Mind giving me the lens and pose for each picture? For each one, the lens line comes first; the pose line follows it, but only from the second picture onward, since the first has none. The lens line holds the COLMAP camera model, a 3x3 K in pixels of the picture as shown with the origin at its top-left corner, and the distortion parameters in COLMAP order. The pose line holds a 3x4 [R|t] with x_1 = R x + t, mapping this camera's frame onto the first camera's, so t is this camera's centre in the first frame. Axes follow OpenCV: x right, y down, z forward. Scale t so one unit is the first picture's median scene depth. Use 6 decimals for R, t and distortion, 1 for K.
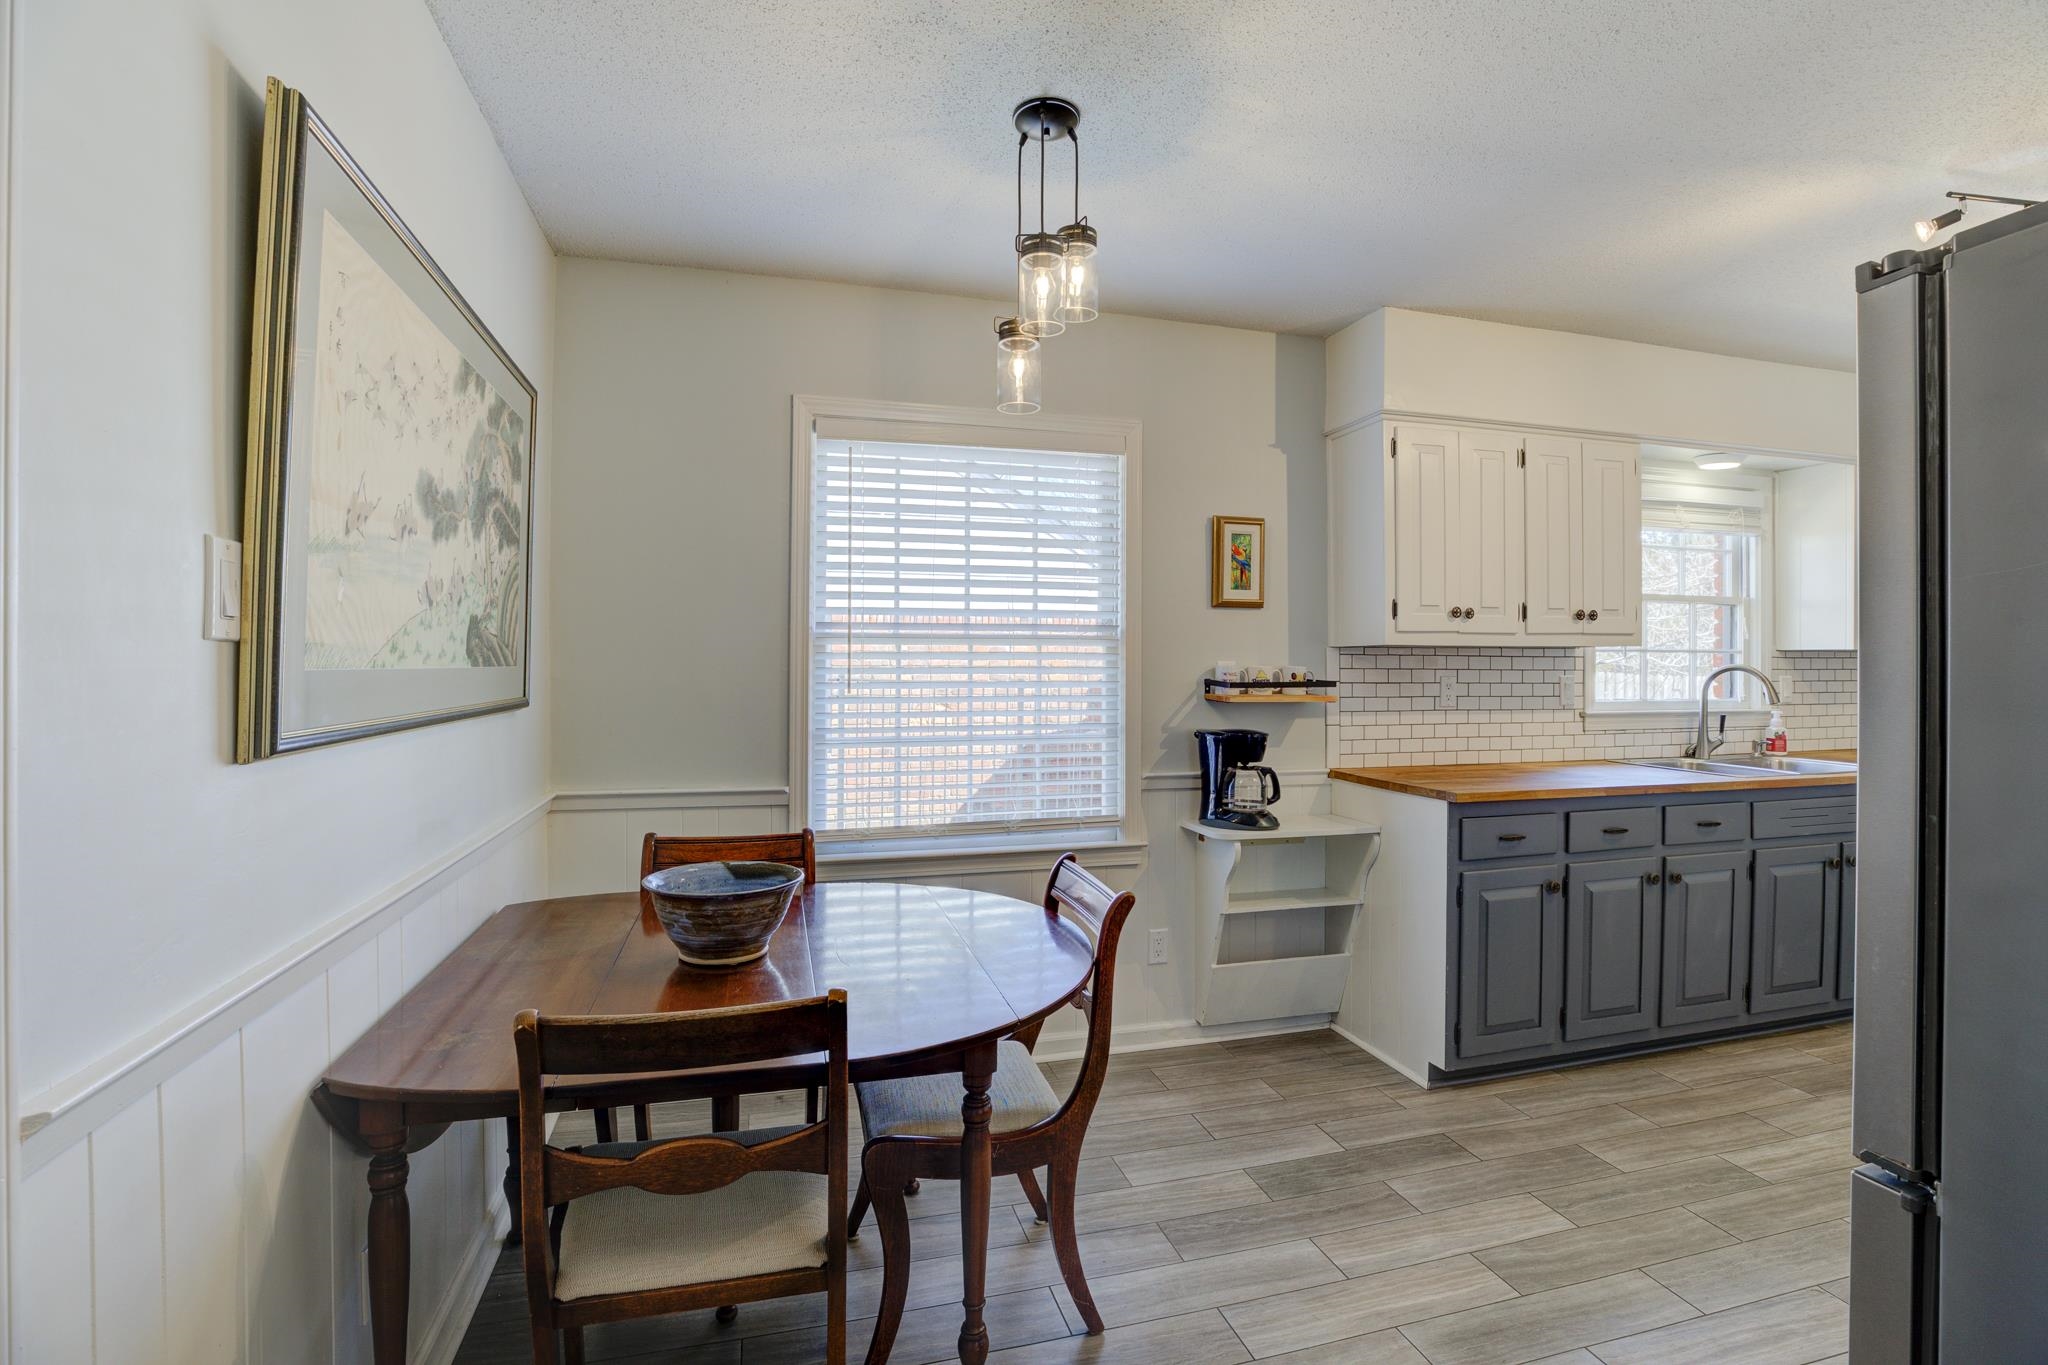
lens RADIAL K [[932.3, 0, 1022.2], [0, 932.3, 669.4], [0, 0, 1]] dist [-0.015642, 0.000343]
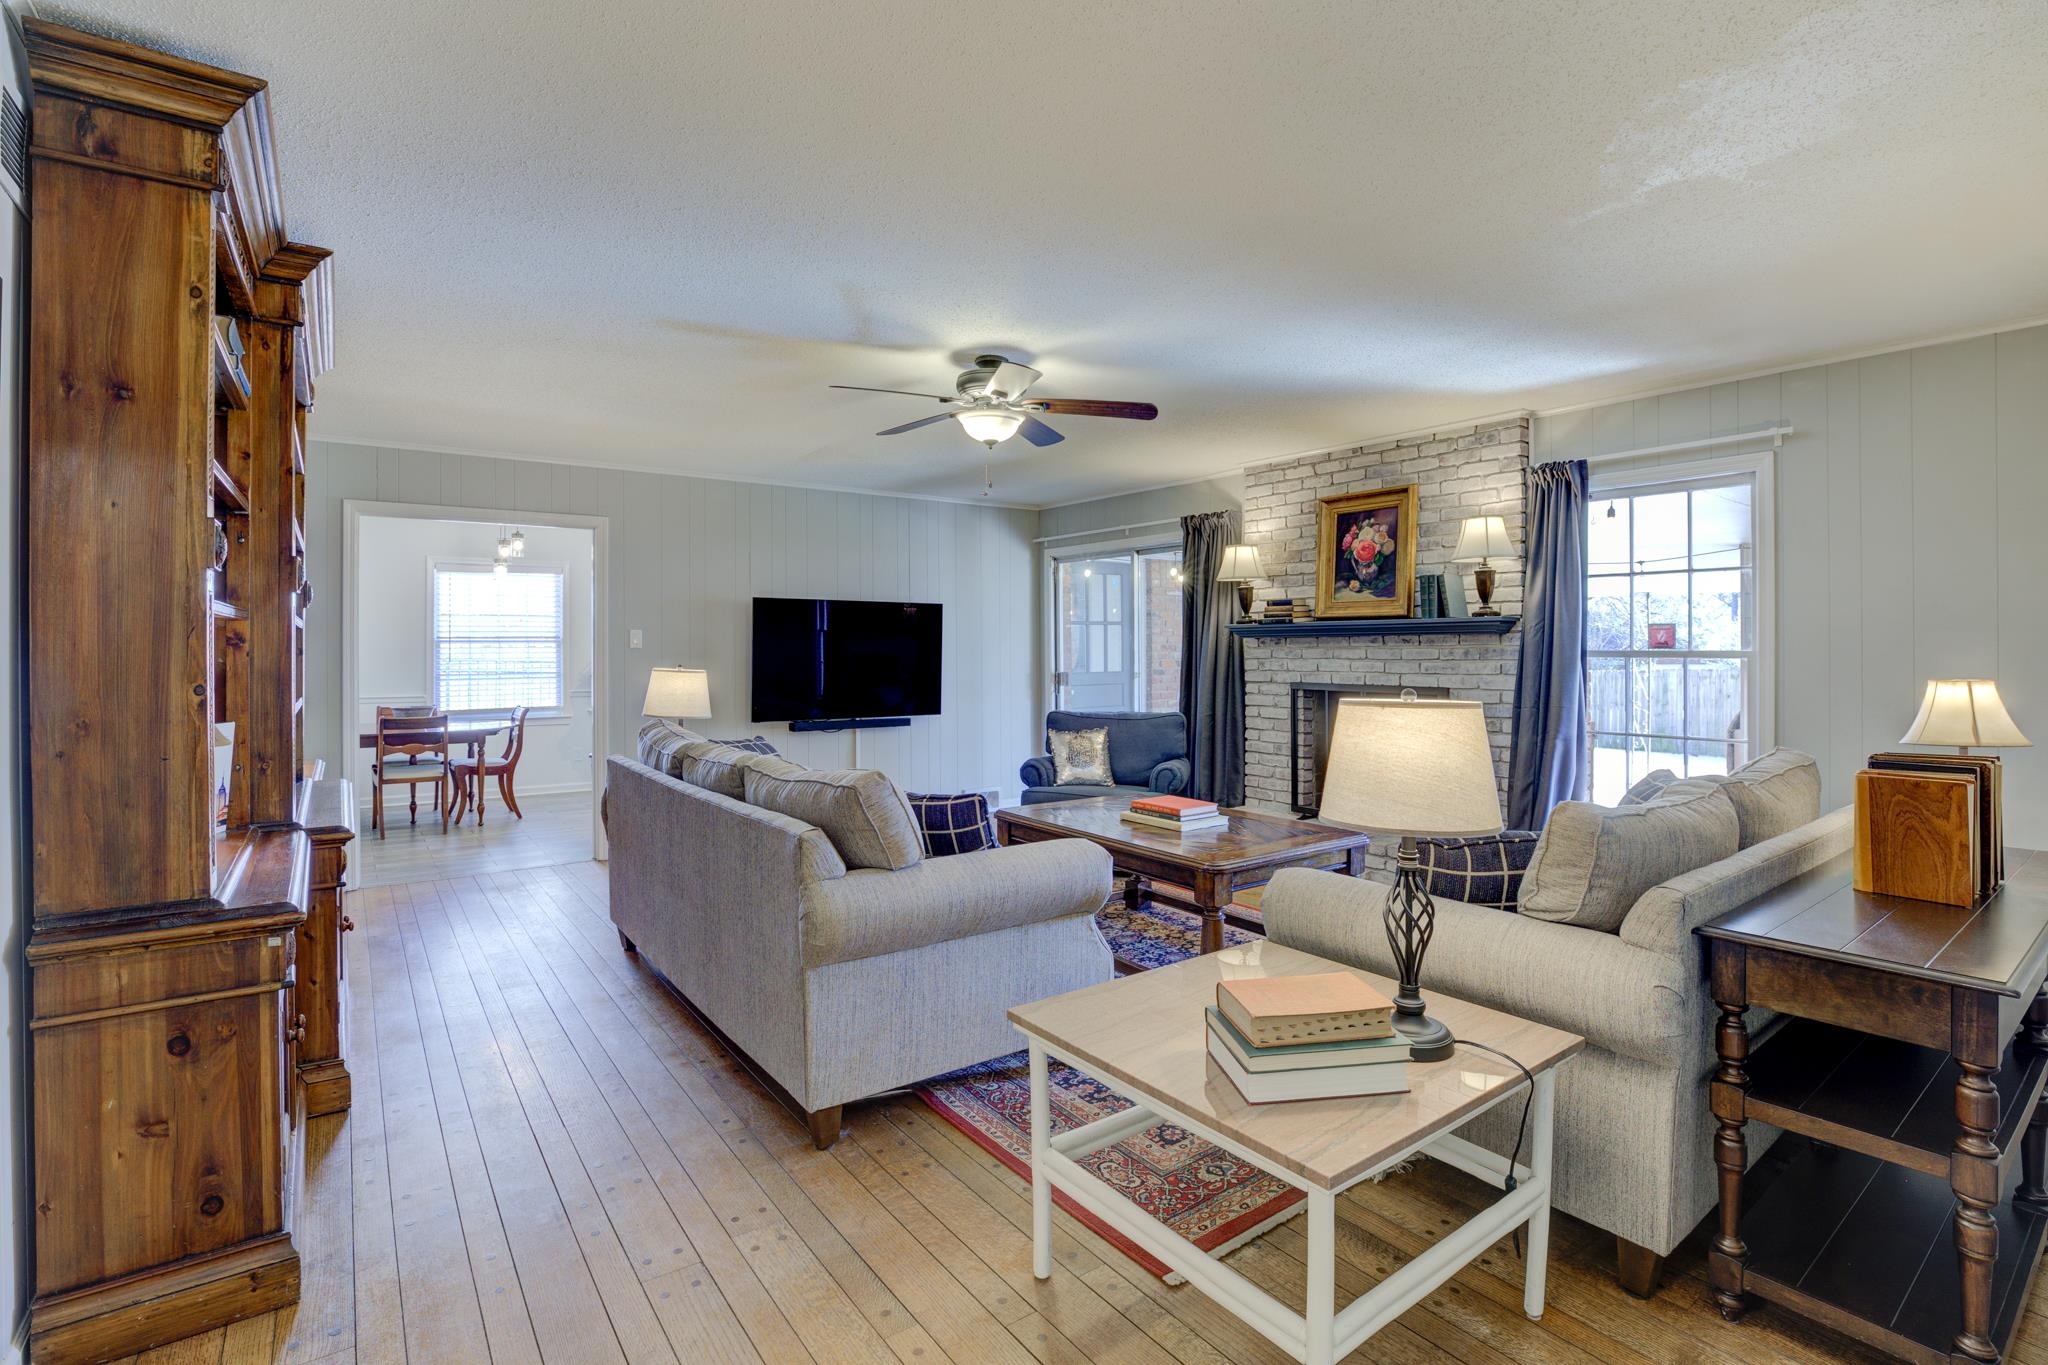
lens RADIAL K [[932.3, 0, 1022.2], [0, 932.3, 669.4], [0, 0, 1]] dist [-0.015642, 0.000343]
pose [[0.936655, 0.002558, 0.350245, 0.447469], [-0.008826, 0.999828, 0.016302, -0.007439], [-0.350143, -0.018361, 0.936516, -2.189177]]
